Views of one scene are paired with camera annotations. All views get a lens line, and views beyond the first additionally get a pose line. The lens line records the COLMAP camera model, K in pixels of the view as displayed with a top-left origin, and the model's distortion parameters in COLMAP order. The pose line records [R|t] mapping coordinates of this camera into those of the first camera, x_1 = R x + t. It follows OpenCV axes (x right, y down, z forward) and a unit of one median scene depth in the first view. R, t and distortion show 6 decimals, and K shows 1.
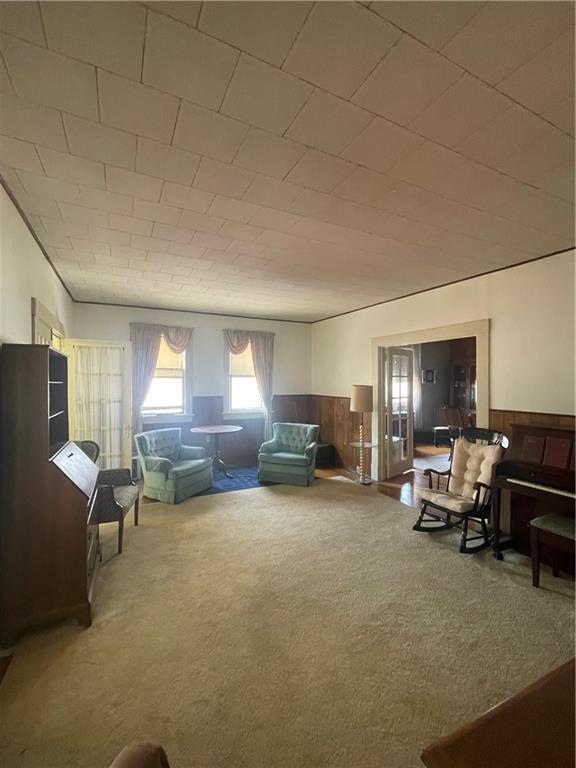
lens RADIAL K [[336.8, 0, 282.8], [0, 336.8, 383.6], [0, 0, 1]] dist [-0.000557, 0.000041]
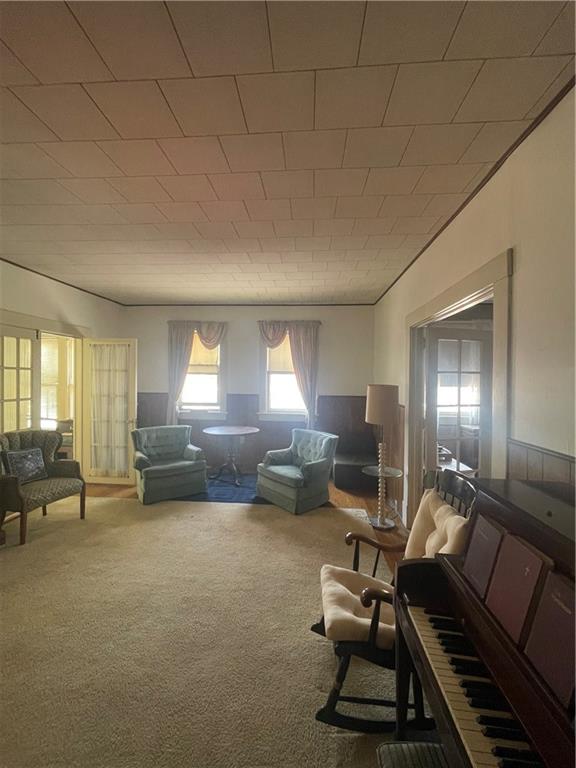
lens RADIAL K [[336.8, 0, 285.7], [0, 336.8, 383.0], [0, 0, 1]] dist [-0.000557, 0.000041]
pose [[0.859861, 0.015801, -0.510284, 0.384263], [-0.013232, 0.999875, 0.008665, -0.002821], [0.510357, -0.000699, 0.859962, 0.281549]]
